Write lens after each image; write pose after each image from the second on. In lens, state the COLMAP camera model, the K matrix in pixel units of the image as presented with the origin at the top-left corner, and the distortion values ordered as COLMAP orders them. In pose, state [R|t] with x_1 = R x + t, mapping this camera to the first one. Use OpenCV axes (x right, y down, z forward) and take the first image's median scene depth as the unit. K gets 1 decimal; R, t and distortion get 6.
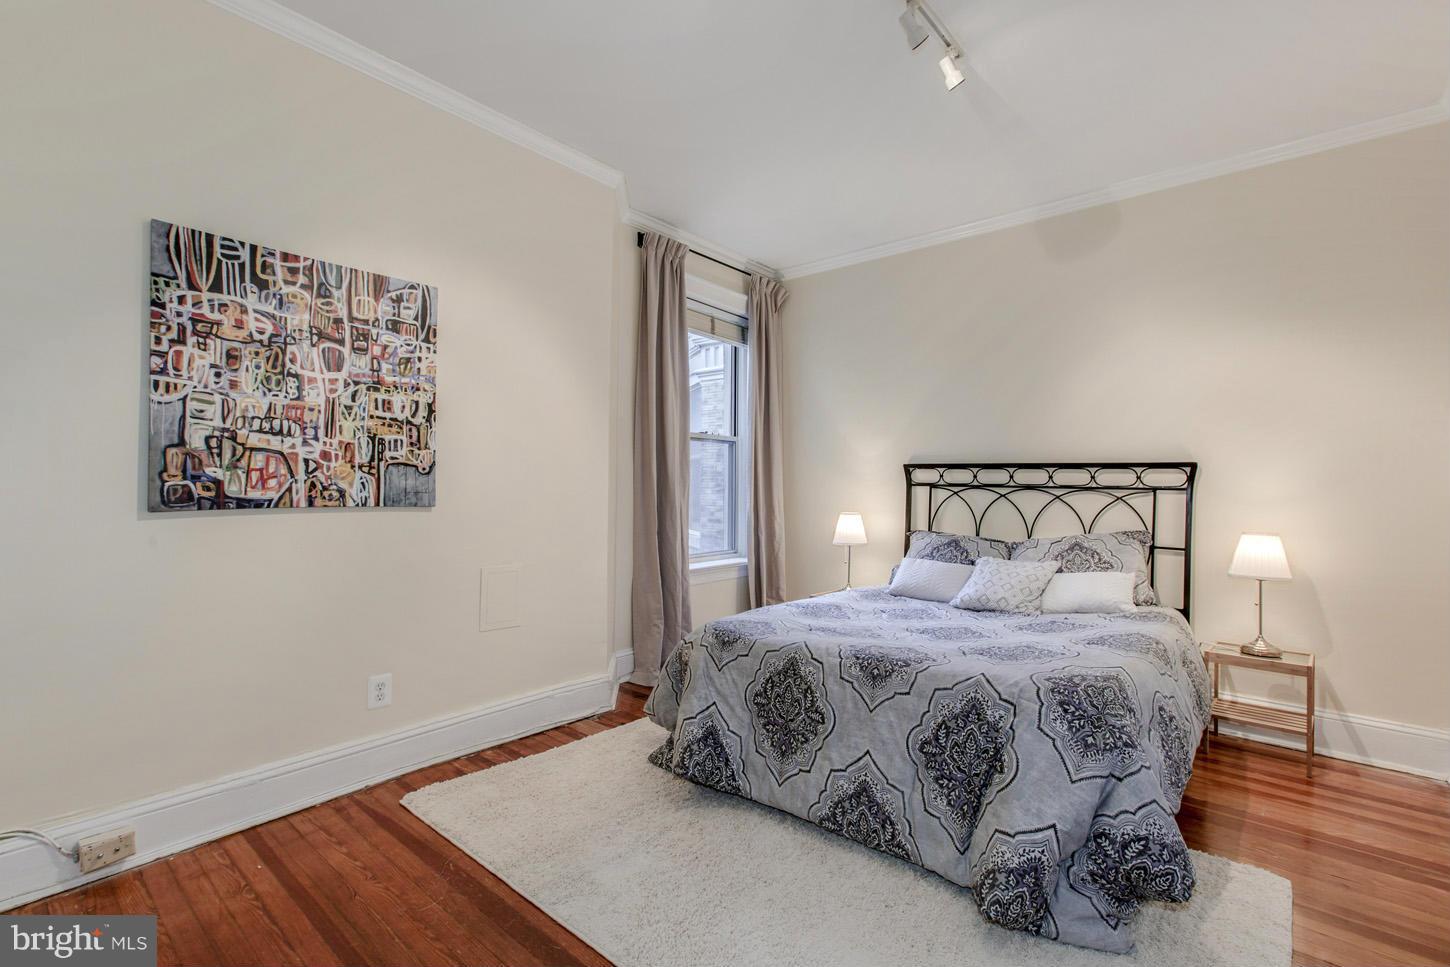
lens RADIAL K [[655.3, 0, 718.6], [0, 655.3, 482.3], [0, 0, 1]] dist [0.002907, -0.000896]
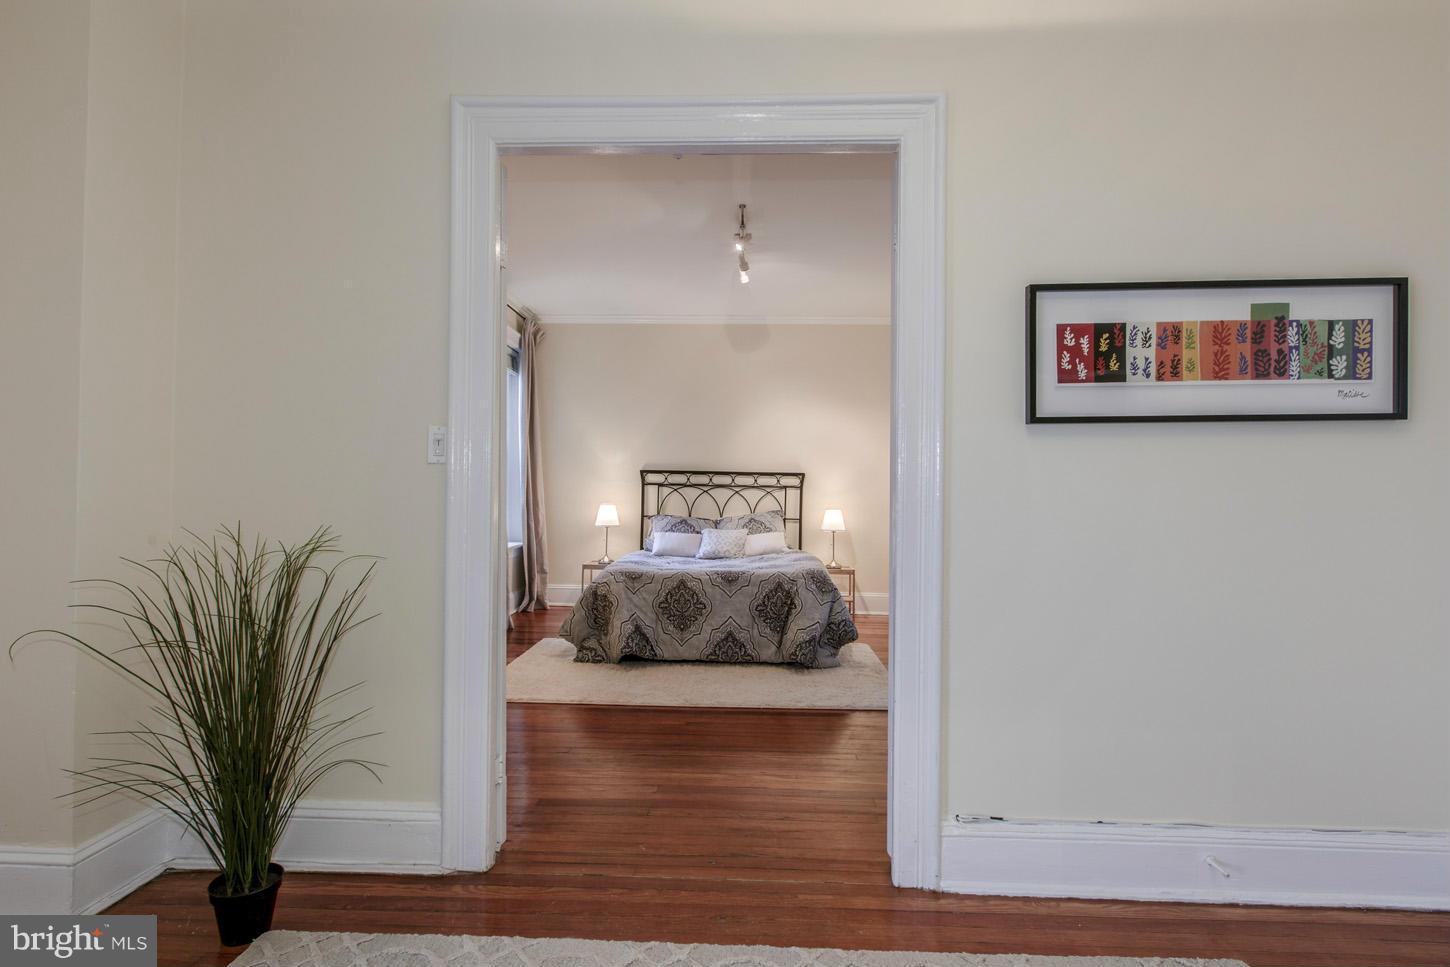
lens RADIAL K [[655.3, 0, 734.7], [0, 655.3, 480.8], [0, 0, 1]] dist [0.002907, -0.000896]
pose [[0.780821, 0.005100, 0.624734, -0.586079], [-0.007489, 0.999971, 0.001197, -0.008683], [-0.624710, -0.005614, 0.780836, -0.339497]]
